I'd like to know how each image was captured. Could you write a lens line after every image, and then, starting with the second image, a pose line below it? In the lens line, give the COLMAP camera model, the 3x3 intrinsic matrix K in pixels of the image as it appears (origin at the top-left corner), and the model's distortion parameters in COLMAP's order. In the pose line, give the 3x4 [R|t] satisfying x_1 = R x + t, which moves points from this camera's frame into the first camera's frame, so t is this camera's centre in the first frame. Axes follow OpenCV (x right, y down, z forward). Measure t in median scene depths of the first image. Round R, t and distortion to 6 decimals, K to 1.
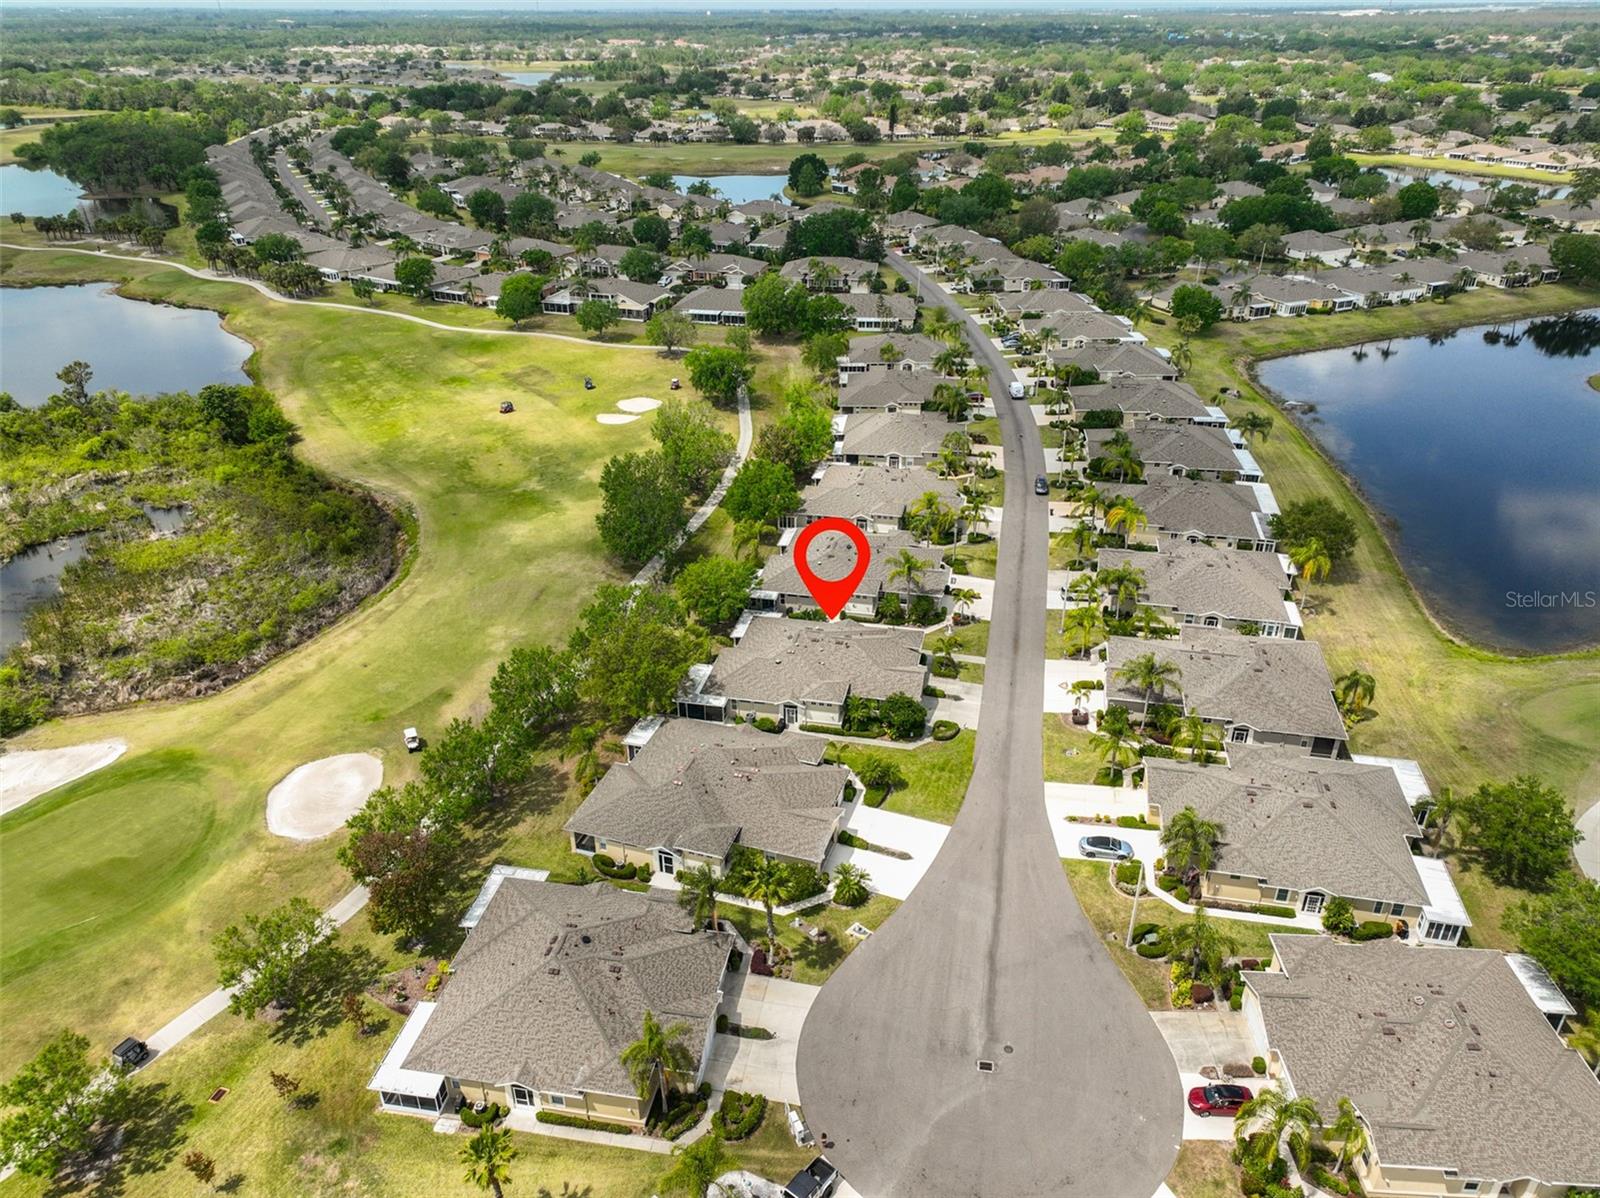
lens RADIAL K [[1115.8, 0, 800.0], [0, 1115.8, 599.0], [0, 0, 1]] dist [0.001575, 0.018090]
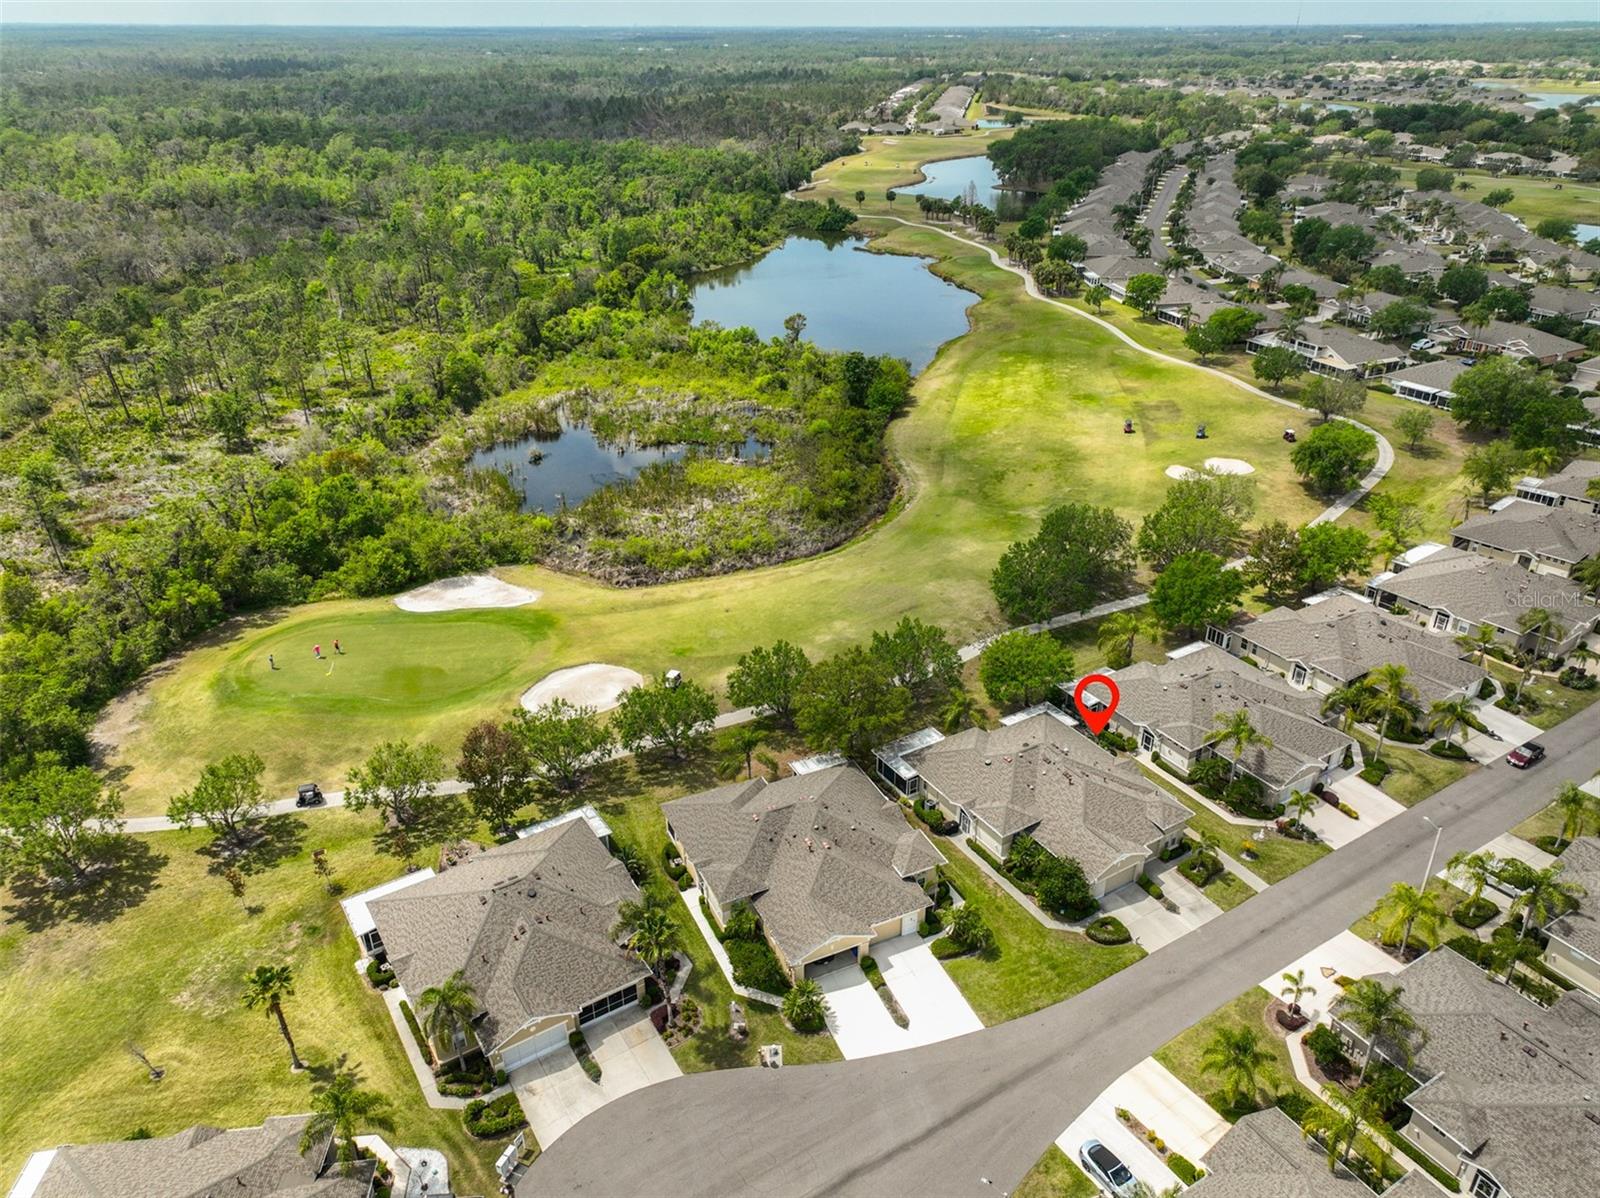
lens RADIAL K [[1115.8, 0, 800.0], [0, 1115.8, 599.0], [0, 0, 1]] dist [0.001575, 0.018090]
pose [[0.685862, 0.334158, -0.646476, 0.405165], [-0.341213, 0.932308, 0.119901, -0.118747], [0.642781, 0.138350, 0.753454, 0.232074]]
